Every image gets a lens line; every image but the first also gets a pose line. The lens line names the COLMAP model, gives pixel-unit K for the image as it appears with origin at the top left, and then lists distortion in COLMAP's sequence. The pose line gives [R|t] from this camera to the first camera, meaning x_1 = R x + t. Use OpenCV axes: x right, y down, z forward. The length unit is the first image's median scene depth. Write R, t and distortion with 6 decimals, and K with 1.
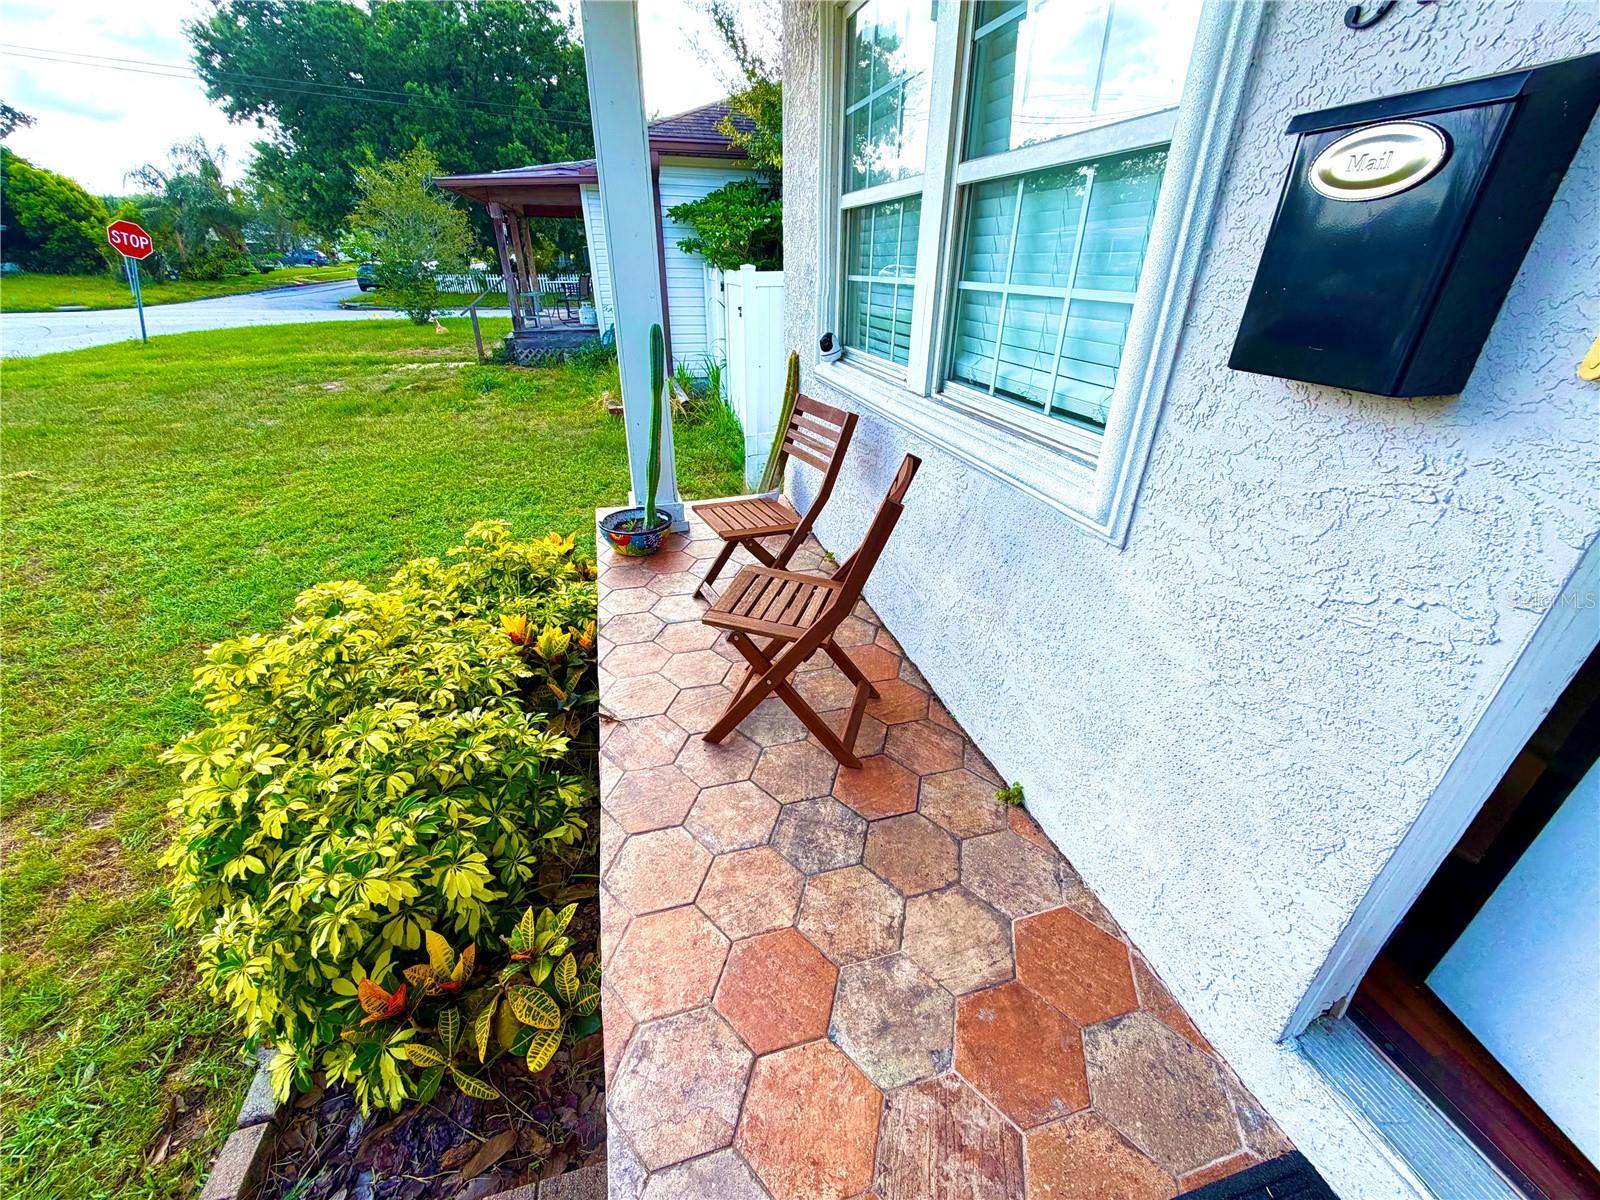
lens RADIAL K [[639.8, 0, 787.0], [0, 639.8, 598.4], [0, 0, 1]] dist [-0.000483, 0.000045]
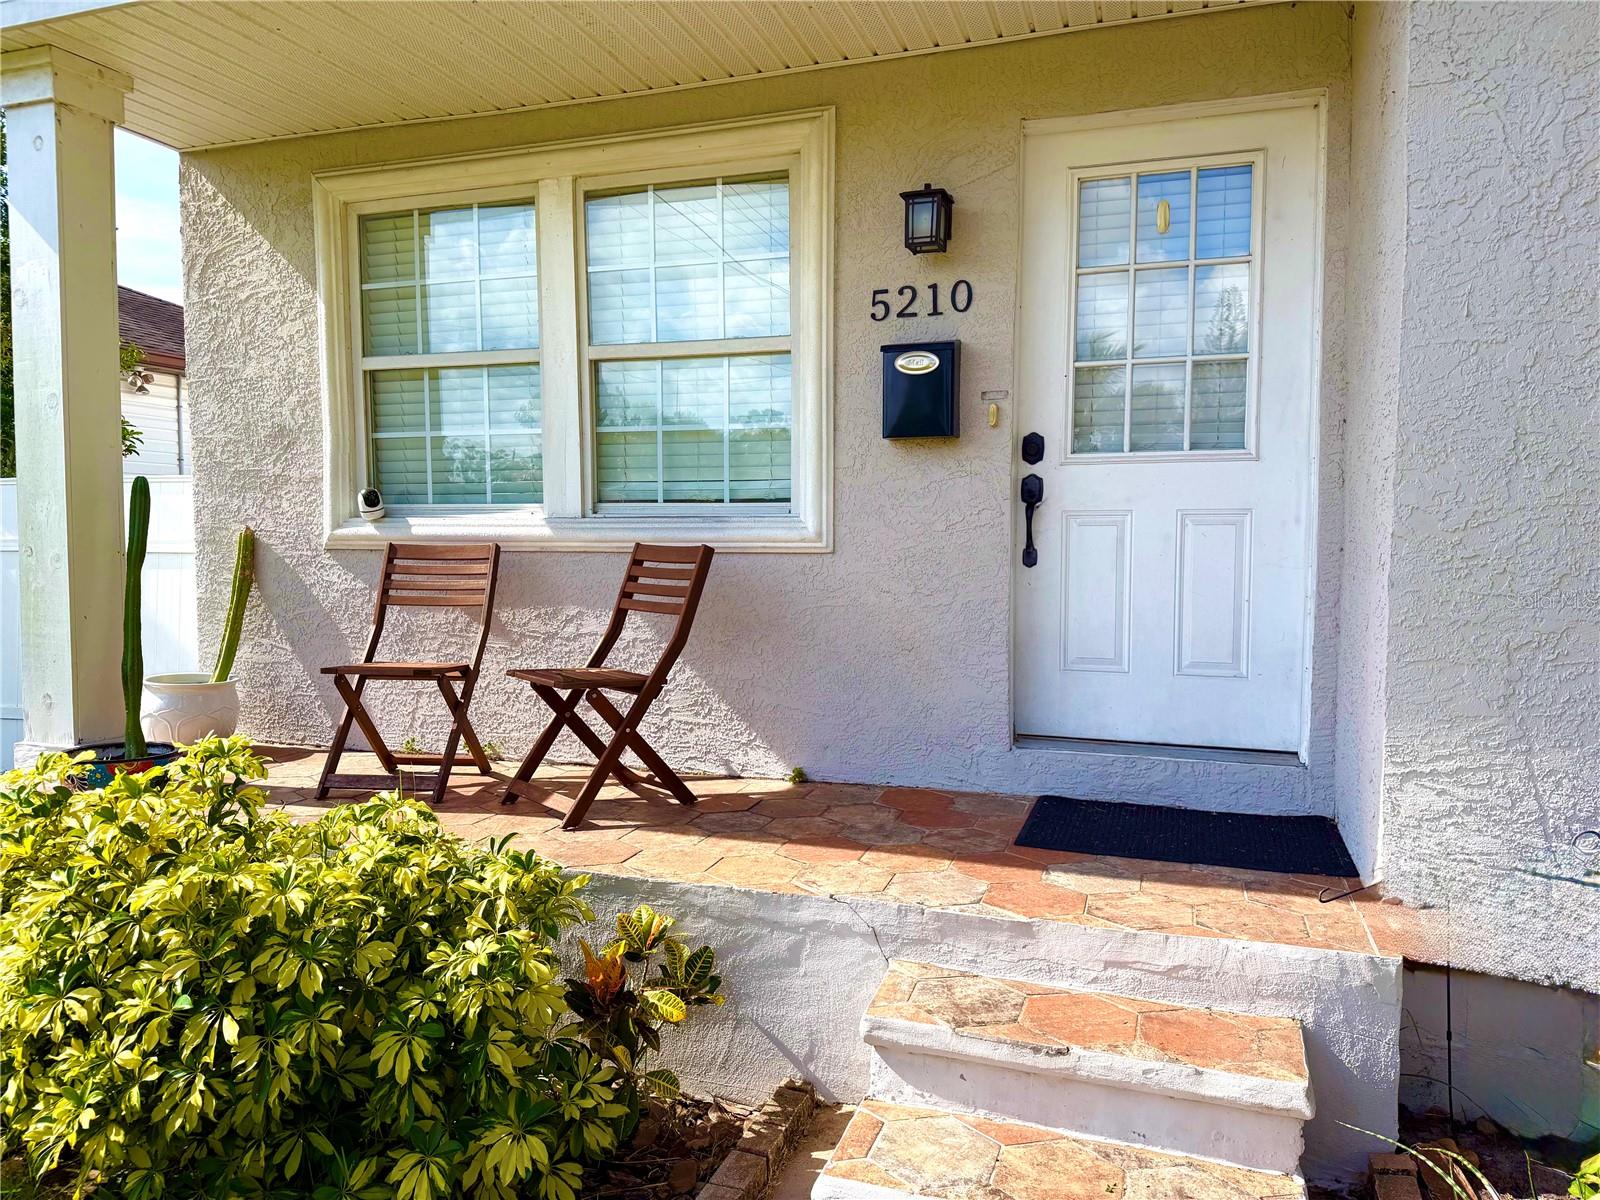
lens RADIAL K [[1122.3, 0, 805.0], [0, 1122.3, 599.3], [0, 0, 1]] dist [0.050153, -0.043284]
pose [[0.544725, -0.050280, 0.837106, -2.393715], [0.392389, 0.897472, -0.201432, 0.717108], [-0.741151, 0.438196, 0.508605, -0.482429]]
